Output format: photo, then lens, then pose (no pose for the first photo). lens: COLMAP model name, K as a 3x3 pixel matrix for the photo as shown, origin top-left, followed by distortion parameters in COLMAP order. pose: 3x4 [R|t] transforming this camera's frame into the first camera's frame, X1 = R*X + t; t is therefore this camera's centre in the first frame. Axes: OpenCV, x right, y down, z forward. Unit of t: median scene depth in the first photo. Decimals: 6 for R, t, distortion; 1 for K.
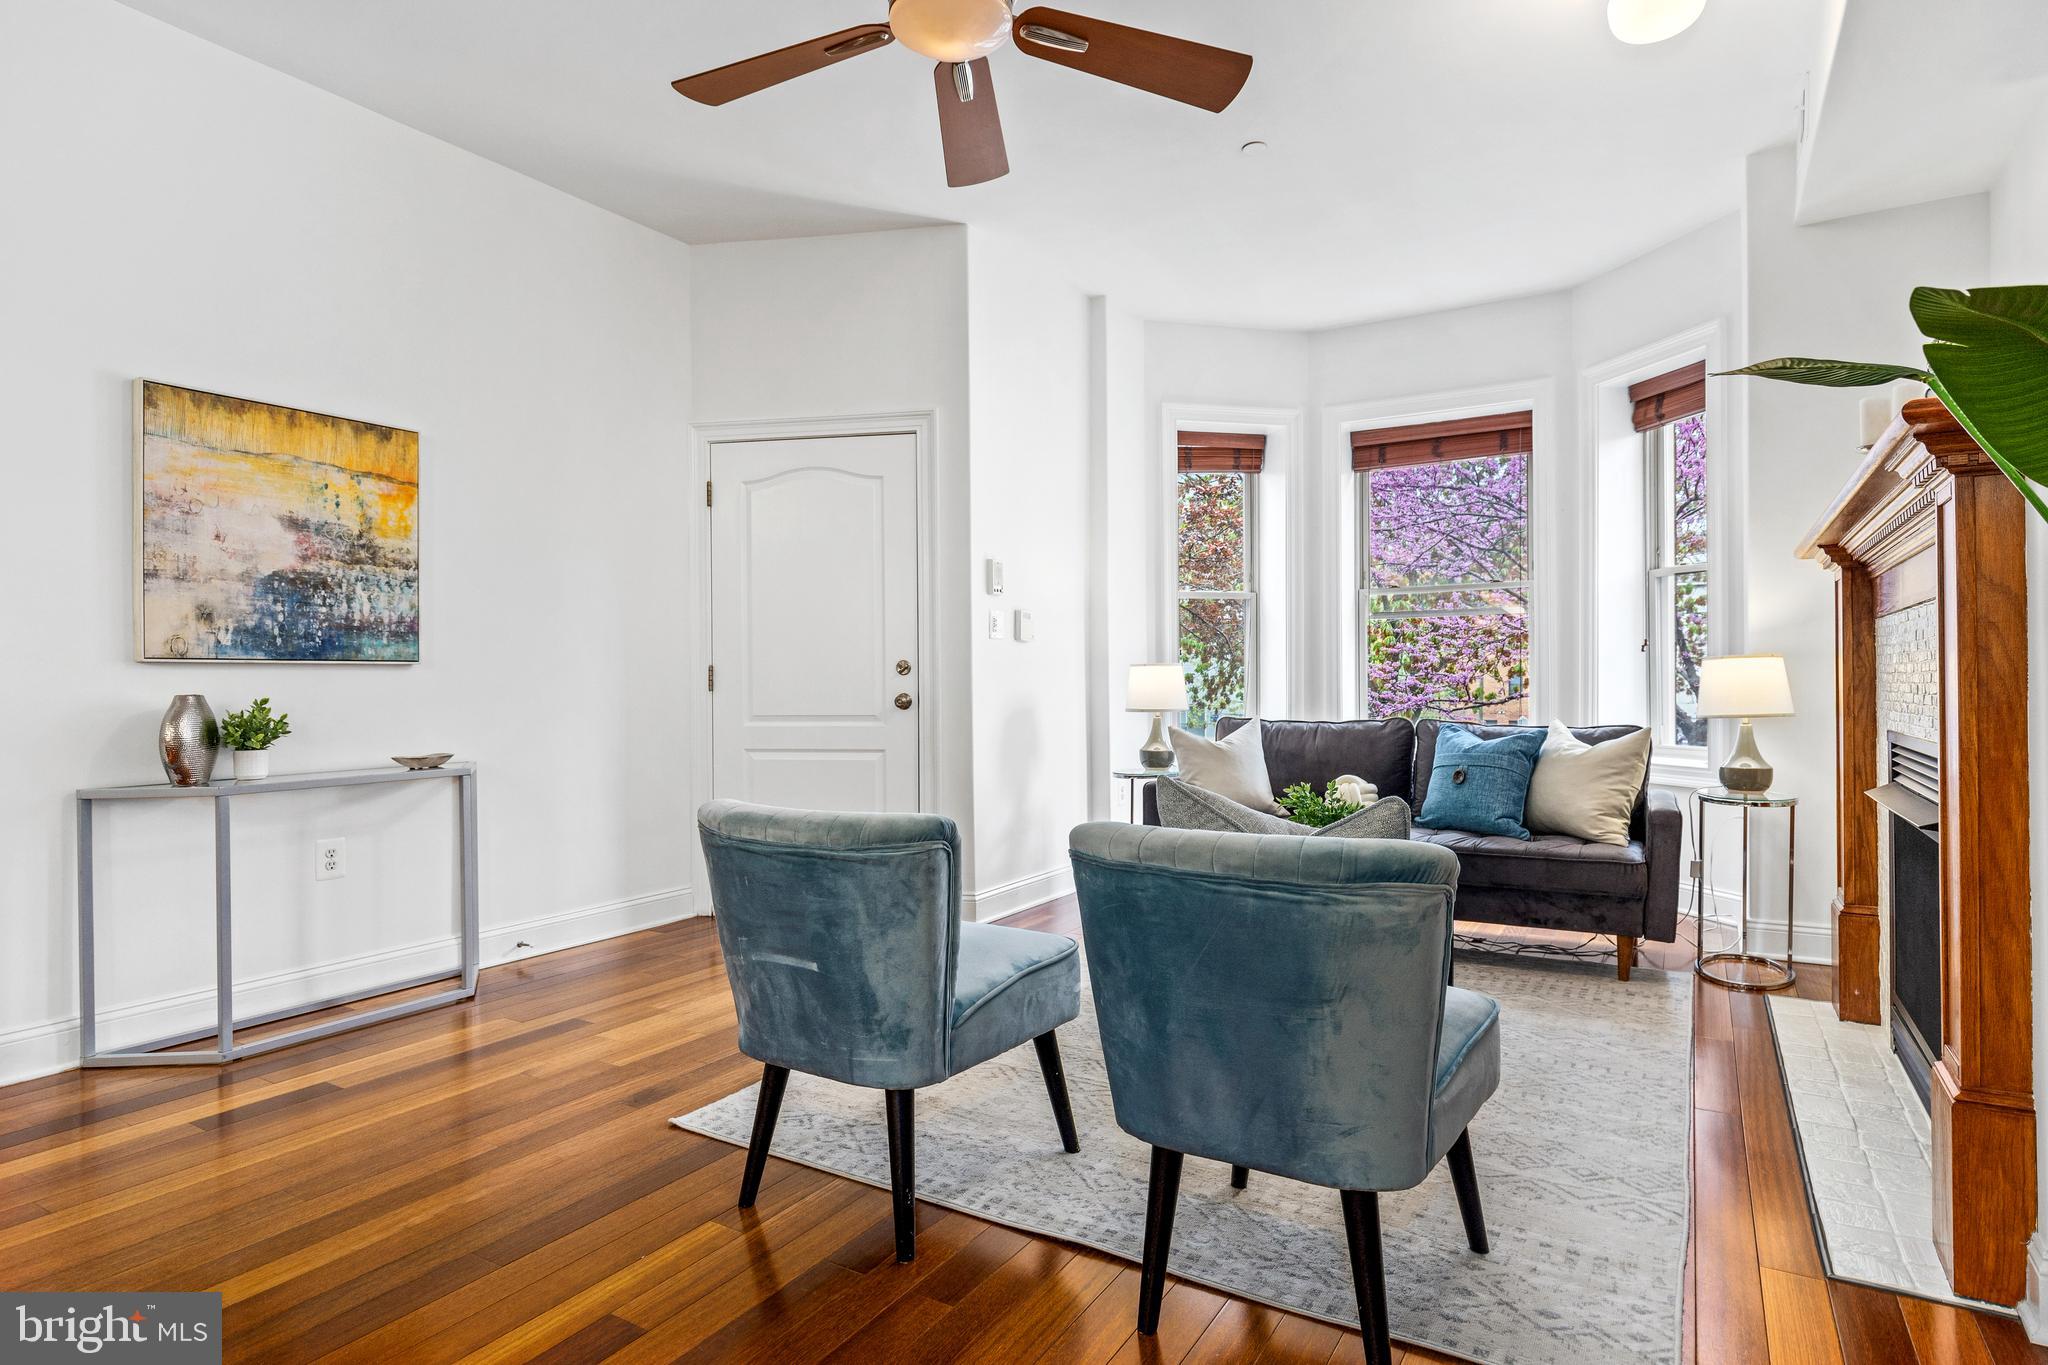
lens RADIAL K [[1105.3, 0, 1018.4], [0, 1105.3, 686.4], [0, 0, 1]] dist [-0.000996, 0.000102]
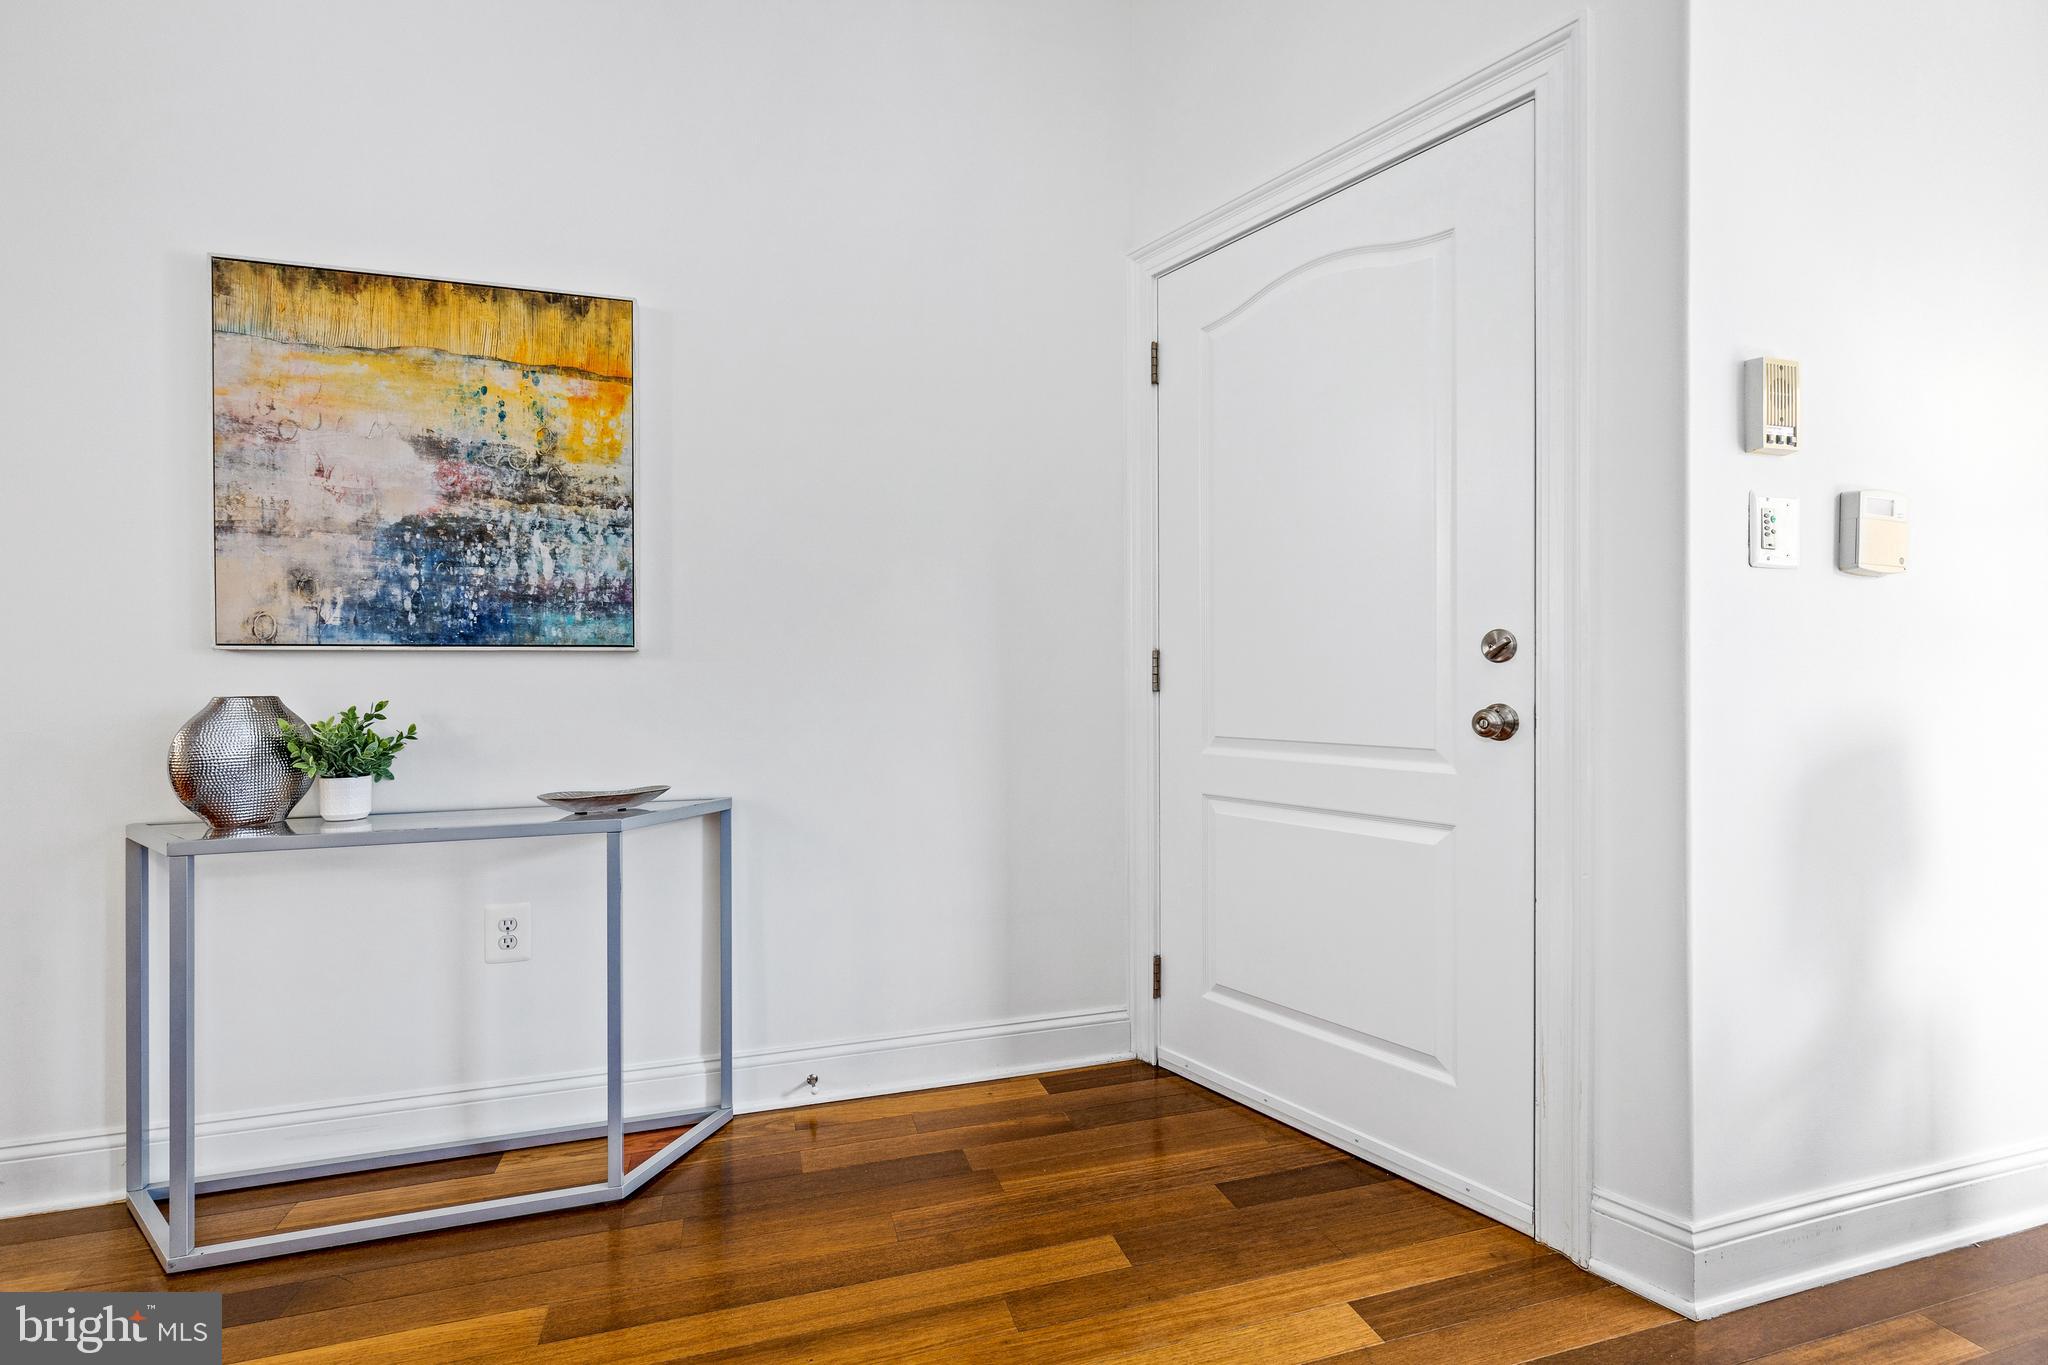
lens RADIAL K [[904.6, 0, 1026.4], [0, 904.6, 686.9], [0, 0, 1]] dist [-0.000233, -0.000043]
pose [[0.743232, 0.009623, -0.668965, -0.002708], [-0.003035, 0.999935, 0.011012, -0.005050], [0.669027, -0.006154, 0.743213, 0.771844]]
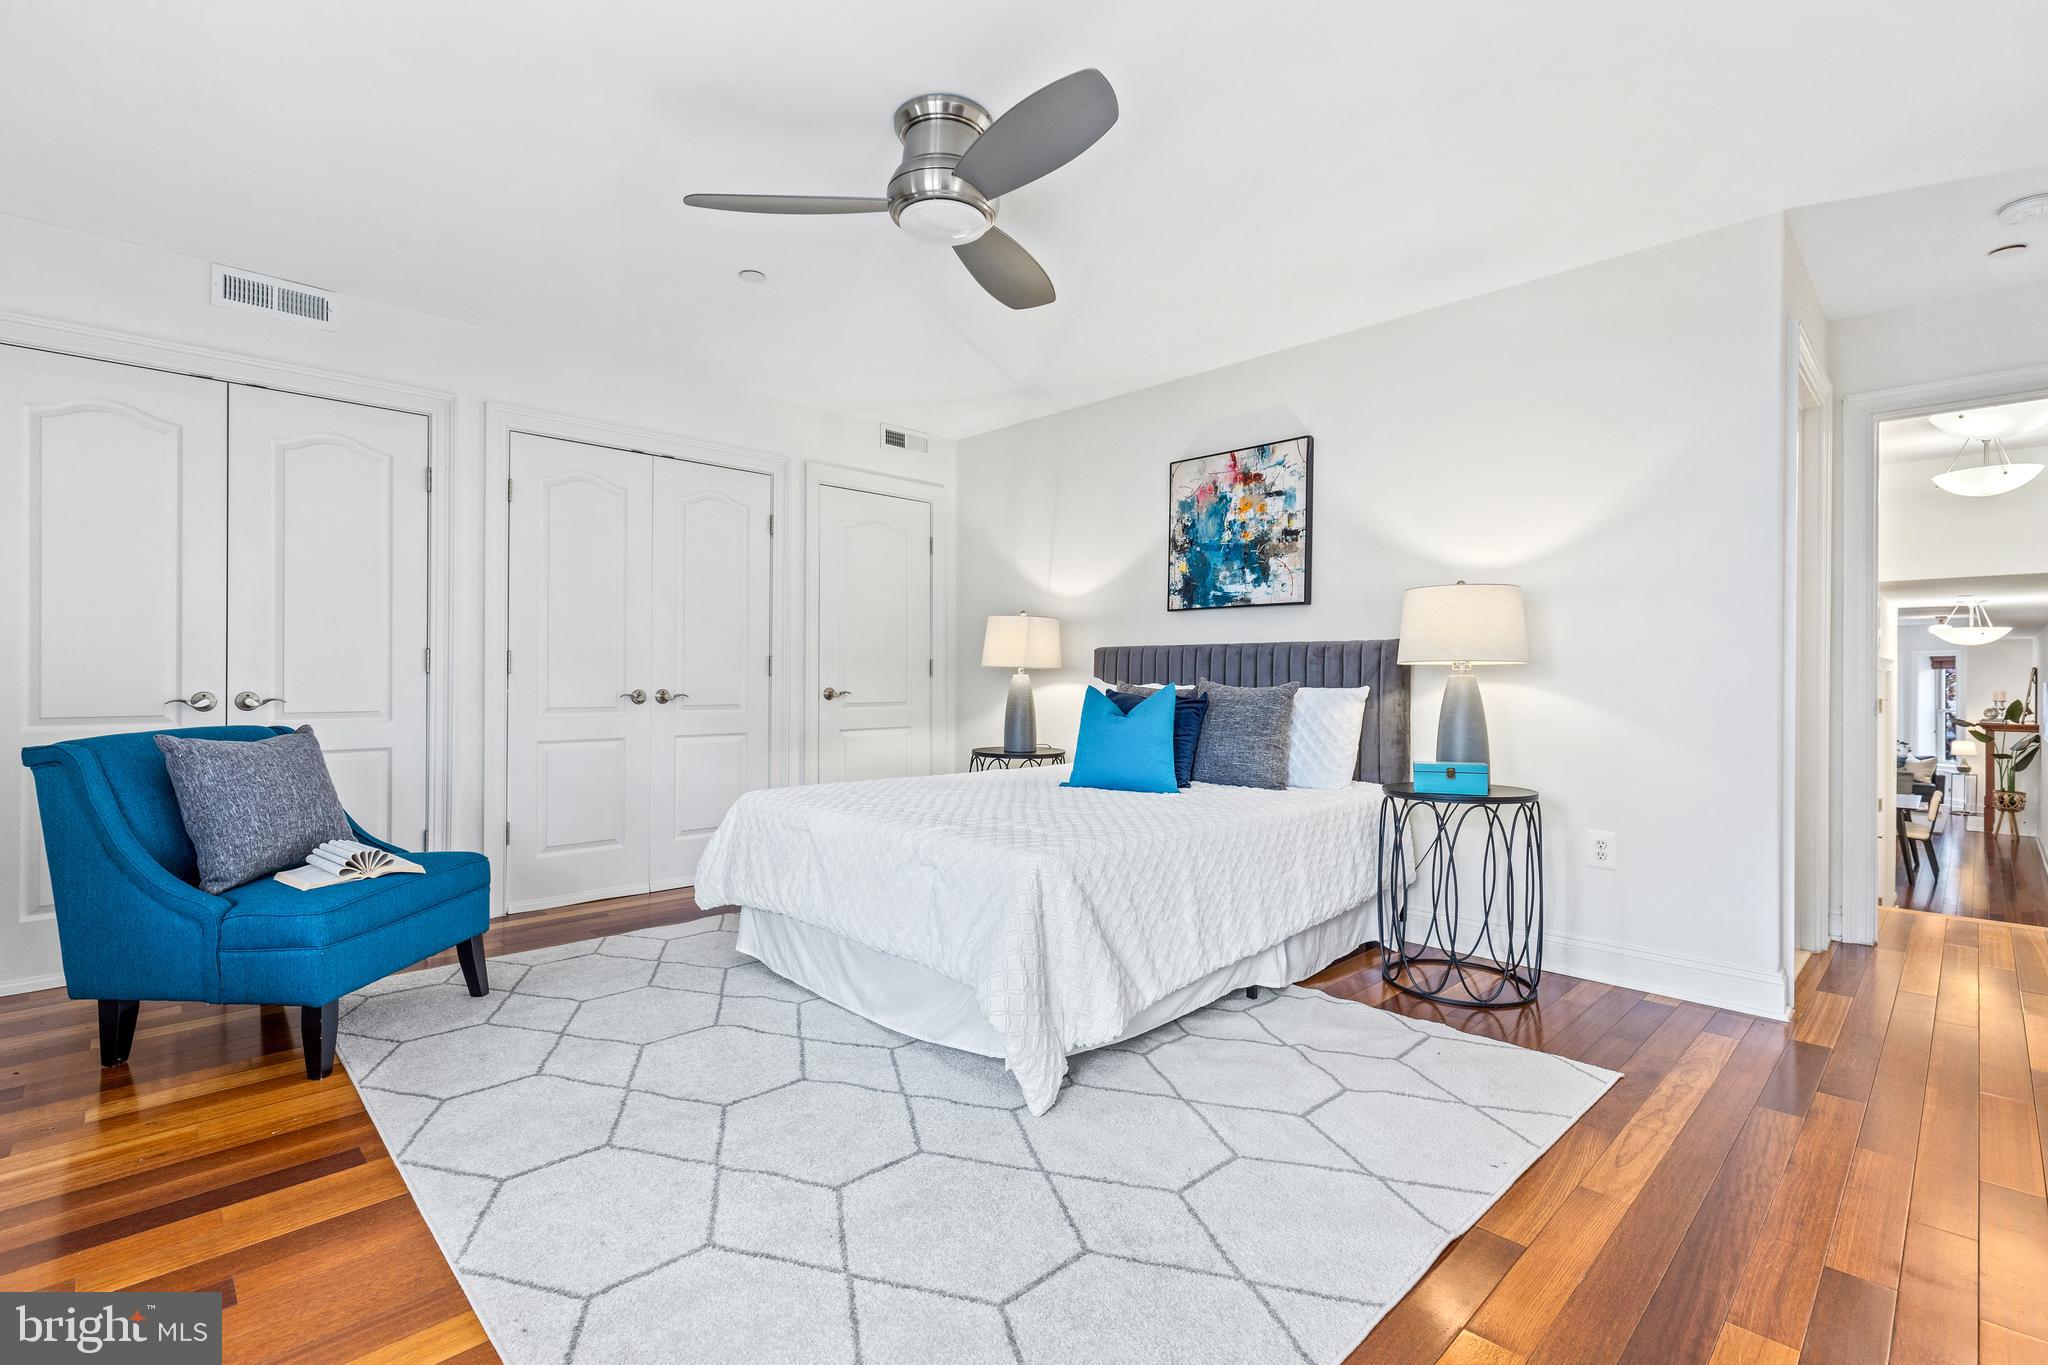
lens RADIAL K [[920.5, 0, 1024.0], [0, 920.5, 682.5], [0, 0, 1]] dist [0.000399, 0.000156]
pose [[0.967357, 0.011128, -0.253172, -2.123829], [-0.011291, 0.999936, 0.000809, -0.233342], [0.253164, 0.002076, 0.967421, -3.644794]]
